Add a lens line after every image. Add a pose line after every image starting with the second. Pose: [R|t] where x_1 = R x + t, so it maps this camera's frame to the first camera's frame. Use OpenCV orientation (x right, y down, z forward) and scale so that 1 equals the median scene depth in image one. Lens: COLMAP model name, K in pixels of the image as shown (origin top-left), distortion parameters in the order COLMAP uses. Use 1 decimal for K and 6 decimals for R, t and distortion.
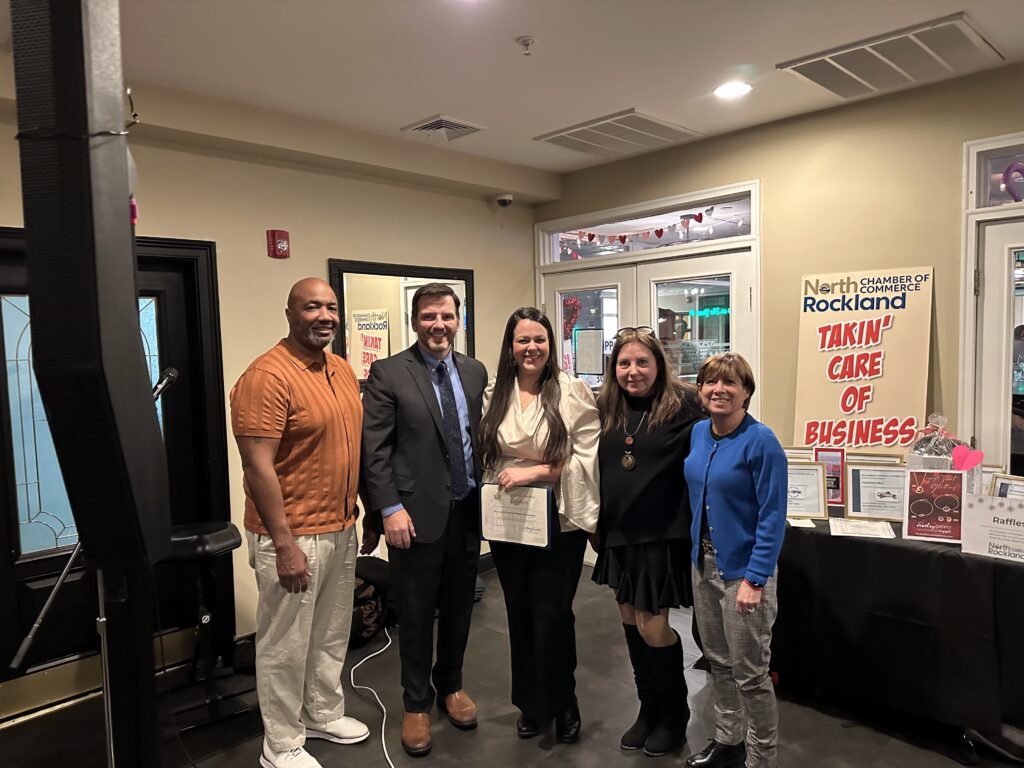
lens RADIAL K [[728.4, 0, 511.0], [0, 728.4, 387.7], [0, 0, 1]] dist [0.026642, -0.040466]
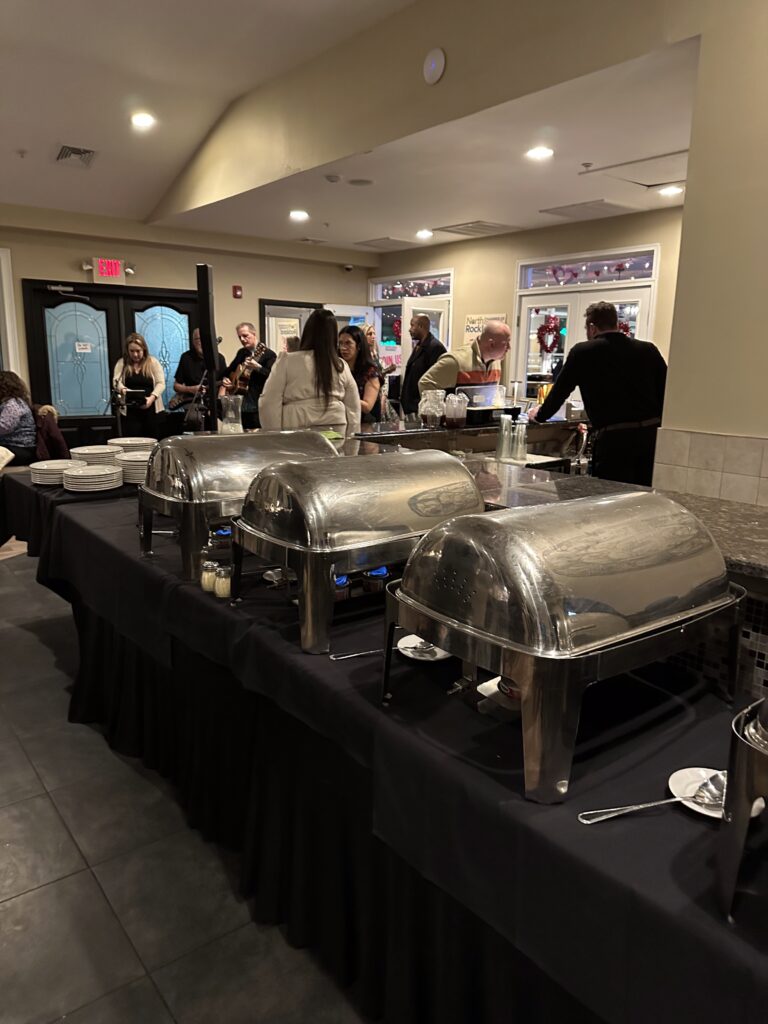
lens RADIAL K [[728.4, 0, 377.9], [0, 728.4, 513.6], [0, 0, 1]] dist [0.026642, -0.040466]
pose [[0.990852, 0.069803, -0.115498, 0.437381], [-0.051350, 0.986474, 0.155668, 0.111614], [0.124802, -0.148314, 0.981034, -1.311901]]
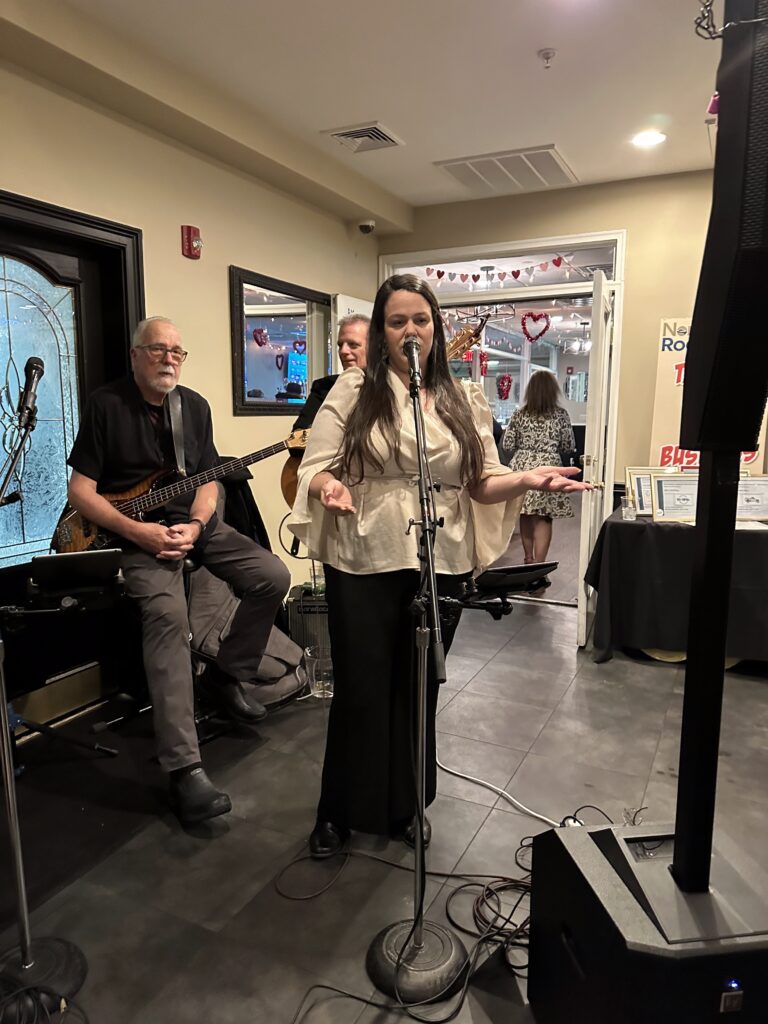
lens RADIAL K [[728.4, 0, 384.3], [0, 728.4, 518.0], [0, 0, 1]] dist [0.026642, -0.040466]
pose [[0.947909, -0.015361, 0.318170, -0.388832], [-0.009986, 0.996913, 0.077881, 0.074154], [-0.318385, -0.077002, 0.944829, 0.032359]]
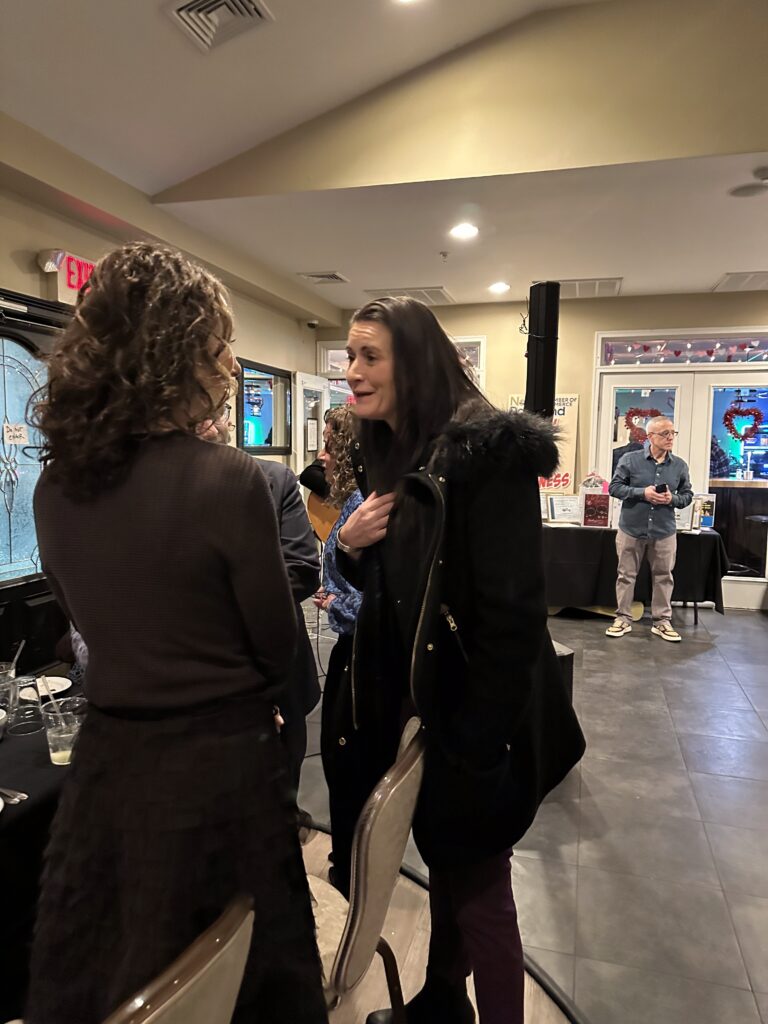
lens RADIAL K [[728.4, 0, 373.5], [0, 728.4, 520.9], [0, 0, 1]] dist [0.026642, -0.040466]
pose [[0.878420, -0.008743, 0.477810, -0.740389], [-0.007304, 0.999470, 0.031715, 0.100409], [-0.477834, -0.031349, 0.877891, -0.397960]]
